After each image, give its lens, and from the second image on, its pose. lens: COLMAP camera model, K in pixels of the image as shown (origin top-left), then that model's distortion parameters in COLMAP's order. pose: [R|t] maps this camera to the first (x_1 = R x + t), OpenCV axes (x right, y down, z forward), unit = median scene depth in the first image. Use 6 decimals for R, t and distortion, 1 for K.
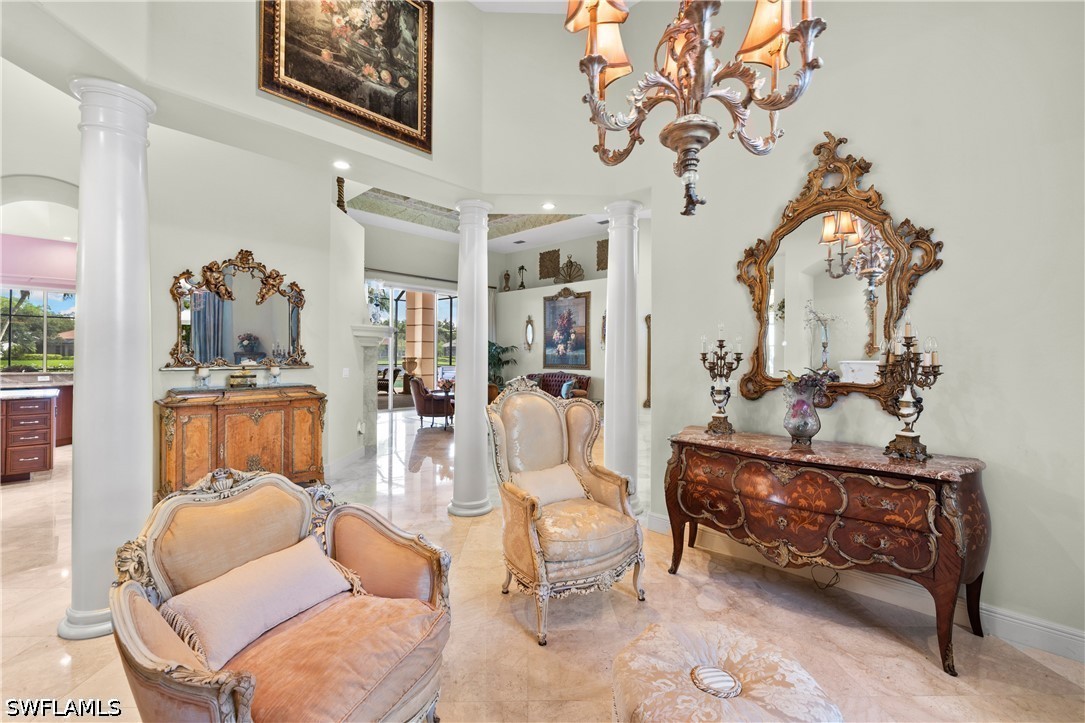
lens RADIAL K [[456.1, 0, 541.8], [0, 456.1, 345.7], [0, 0, 1]] dist [0.000155, 0.000348]
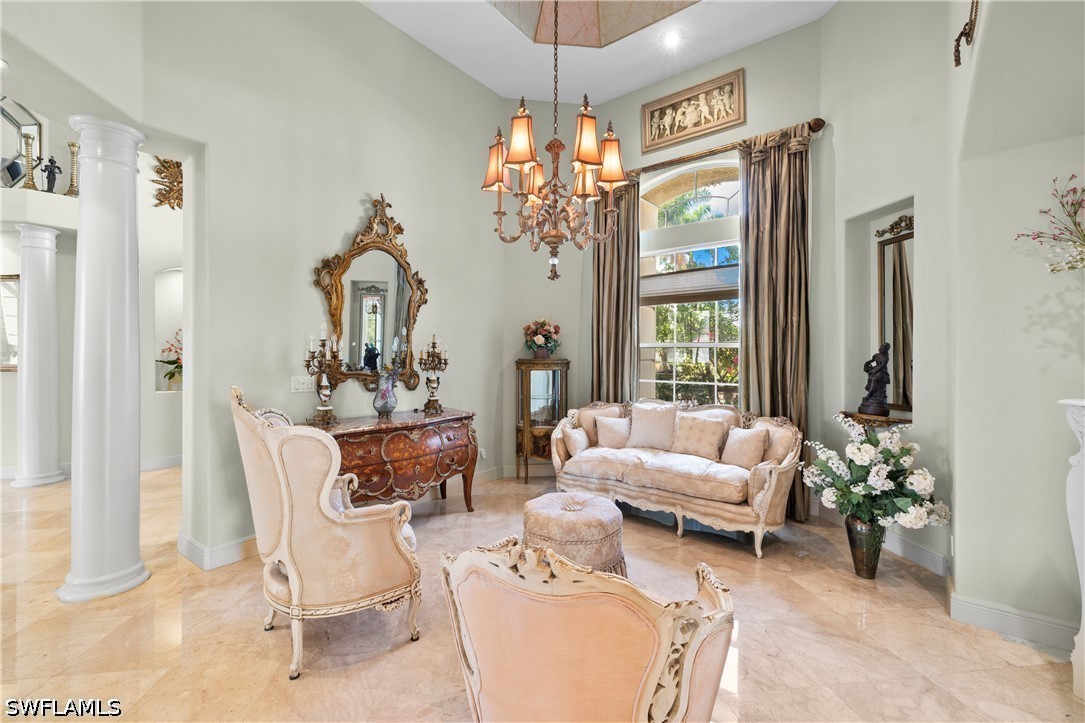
lens RADIAL K [[456.1, 0, 541.8], [0, 456.1, 345.7], [0, 0, 1]] dist [0.000155, 0.000348]
pose [[-0.106474, 0.010034, 0.994265, -0.900102], [-0.022921, 0.999659, -0.012542, 0.003914], [-0.994051, -0.024125, -0.106207, 0.722807]]
